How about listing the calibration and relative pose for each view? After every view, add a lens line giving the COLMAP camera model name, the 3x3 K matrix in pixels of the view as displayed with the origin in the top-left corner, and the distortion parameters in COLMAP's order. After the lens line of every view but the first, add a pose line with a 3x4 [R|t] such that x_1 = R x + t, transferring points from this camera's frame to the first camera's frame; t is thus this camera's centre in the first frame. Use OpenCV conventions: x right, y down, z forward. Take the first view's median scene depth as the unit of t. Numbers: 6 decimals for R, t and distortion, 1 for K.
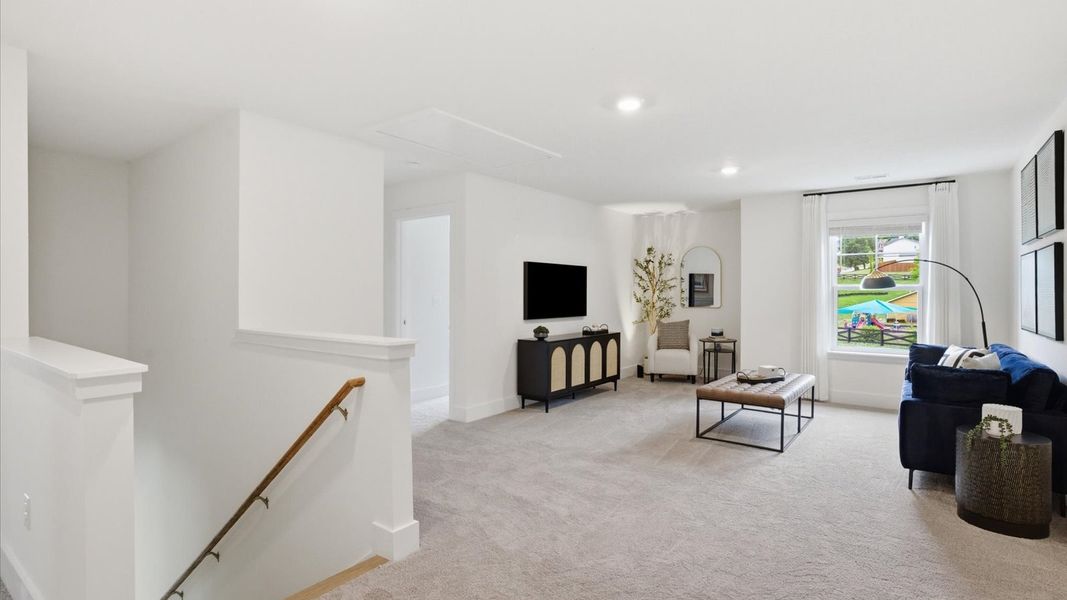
lens RADIAL K [[531.1, 0, 523.3], [0, 531.1, 292.8], [0, 0, 1]] dist [-0.030421, 0.010945]
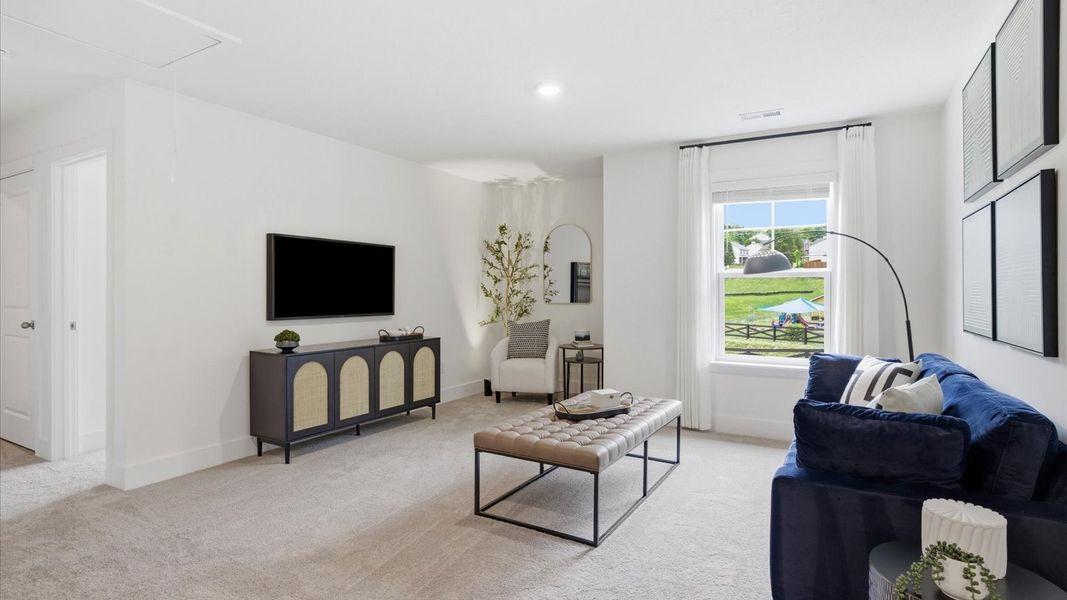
lens RADIAL K [[531.1, 0, 535.9], [0, 531.1, 291.0], [0, 0, 1]] dist [-0.030421, 0.010945]
pose [[0.993030, 0.000091, 0.117865, 0.277595], [0.000240, 0.999996, -0.002797, 0.016588], [-0.117865, 0.002806, 0.993026, 0.331788]]
